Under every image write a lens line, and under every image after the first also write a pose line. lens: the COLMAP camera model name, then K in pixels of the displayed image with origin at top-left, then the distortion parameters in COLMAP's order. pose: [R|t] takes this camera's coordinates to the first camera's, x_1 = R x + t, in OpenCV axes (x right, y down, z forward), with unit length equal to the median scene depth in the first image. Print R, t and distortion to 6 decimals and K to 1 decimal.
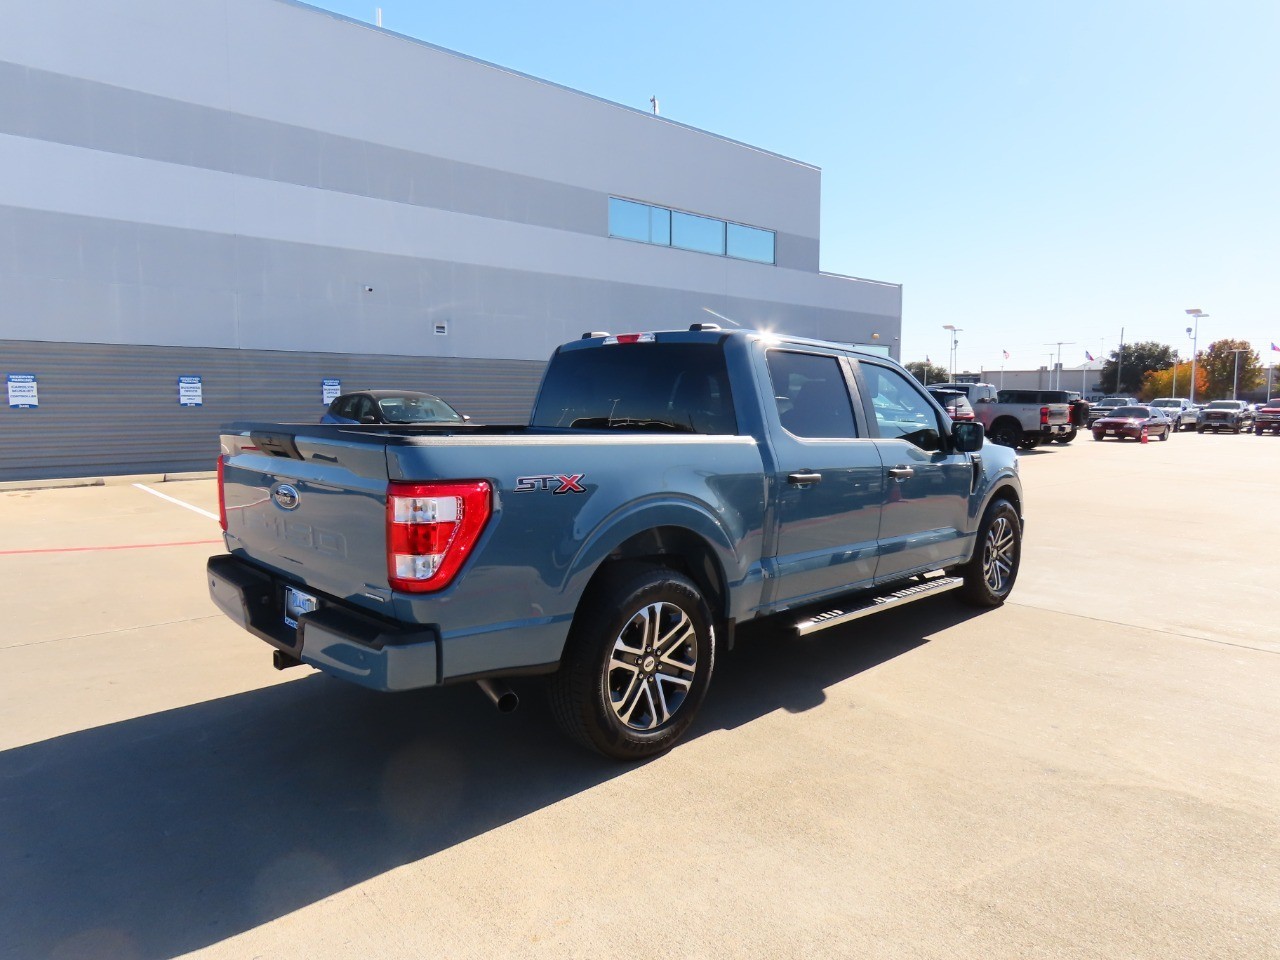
lens RADIAL K [[820.3, 0, 640.0], [0, 820.3, 480.0], [0, 0, 1]] dist [-0.004880, 0.000696]
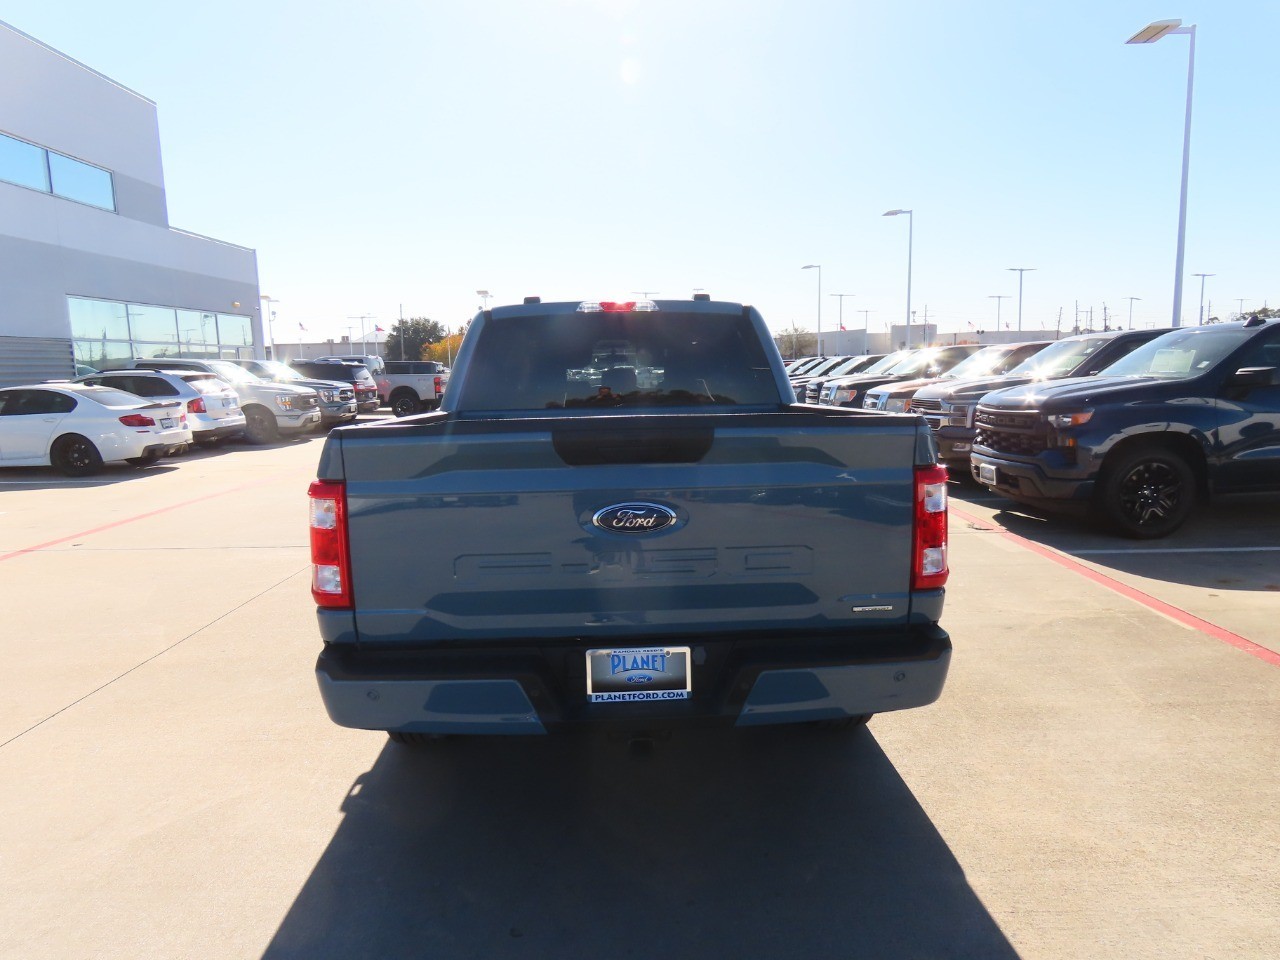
lens RADIAL K [[828.0, 0, 640.0], [0, 828.0, 480.0], [0, 0, 1]] dist [-0.006940, 0.001355]
pose [[0.667434, -0.119625, 0.734998, -0.172594], [0.096589, 0.992582, 0.073838, -0.011890], [-0.738379, 0.021711, 0.674037, 0.093396]]
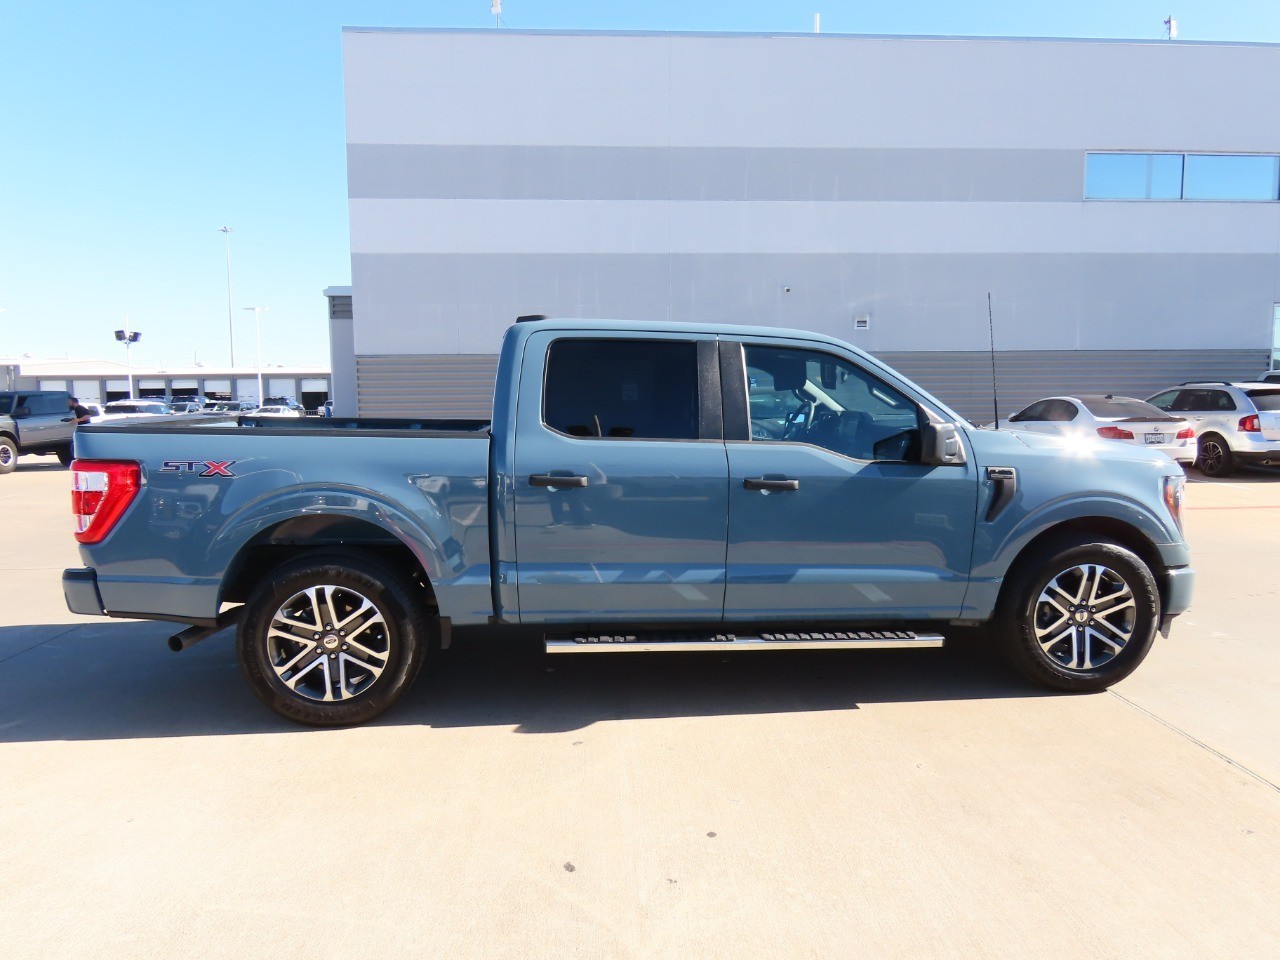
lens RADIAL K [[811.9, 0, 640.0], [0, 811.9, 480.0], [0, 0, 1]] dist [-0.004813, -0.003127]
pose [[0.772481, 0.057586, -0.632421, 0.187112], [-0.053385, 0.998244, 0.025688, -0.006996], [0.632790, 0.013918, 0.774198, 0.081155]]
